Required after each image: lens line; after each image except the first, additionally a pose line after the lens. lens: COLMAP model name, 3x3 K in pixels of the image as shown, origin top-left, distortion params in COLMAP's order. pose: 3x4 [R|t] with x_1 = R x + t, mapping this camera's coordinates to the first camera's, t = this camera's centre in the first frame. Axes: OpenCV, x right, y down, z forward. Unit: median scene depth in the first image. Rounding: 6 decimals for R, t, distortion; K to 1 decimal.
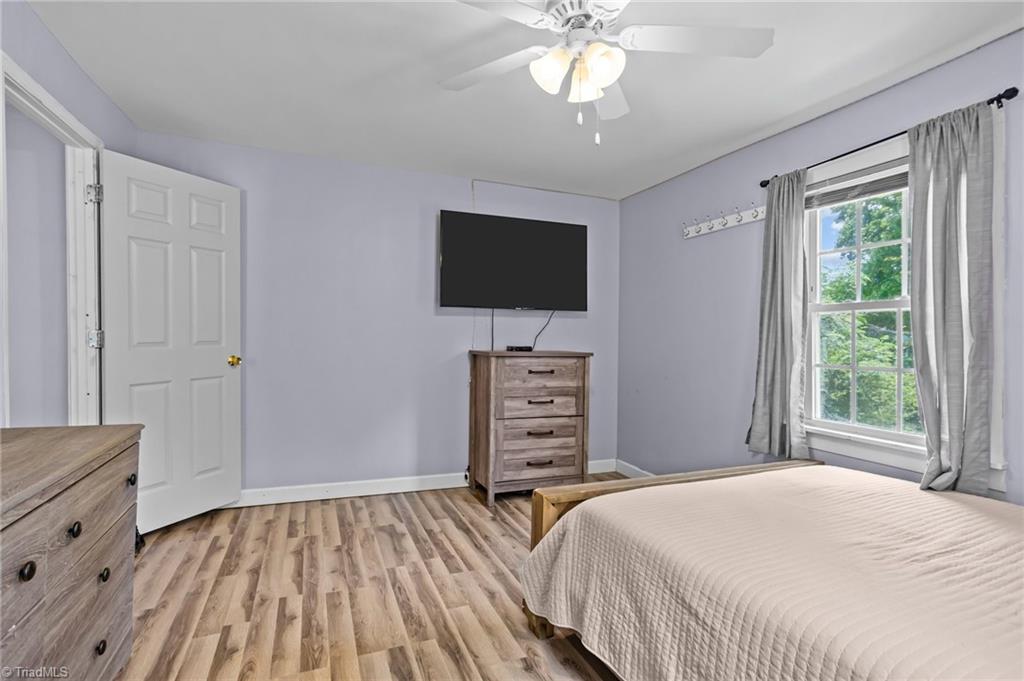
lens RADIAL K [[494.1, 0, 505.0], [0, 494.1, 333.2], [0, 0, 1]] dist [-0.014180, 0.016585]
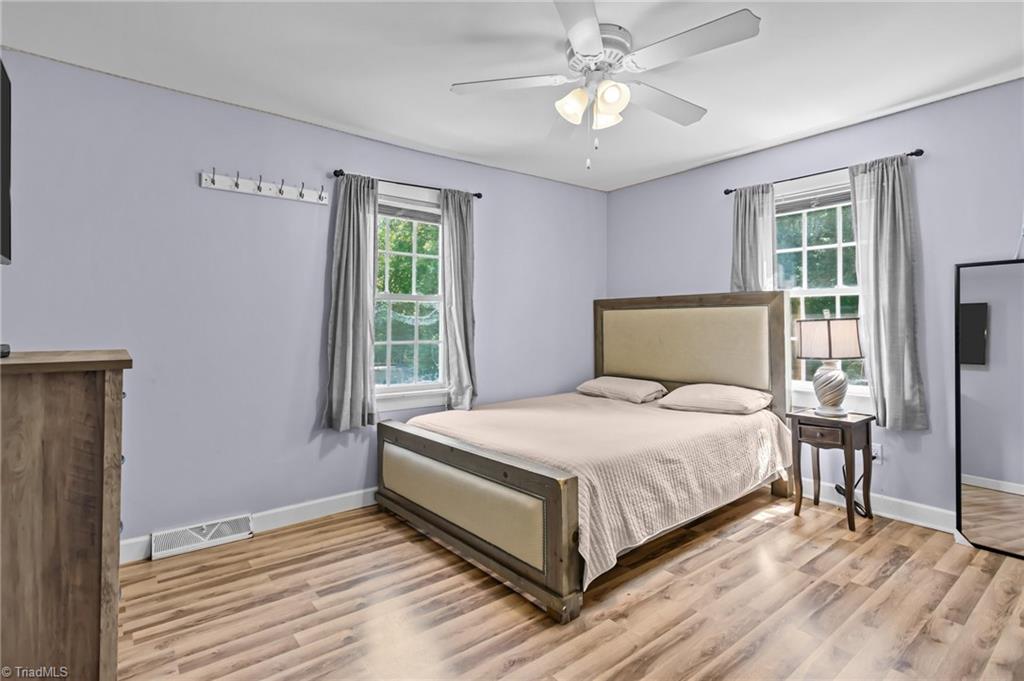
lens RADIAL K [[494.1, 0, 505.0], [0, 494.1, 333.2], [0, 0, 1]] dist [-0.014180, 0.016585]
pose [[-0.275970, -0.024070, 0.960865, -0.801062], [-0.006049, 0.999710, 0.023306, 0.008702], [-0.961147, 0.000620, -0.276035, 1.331829]]
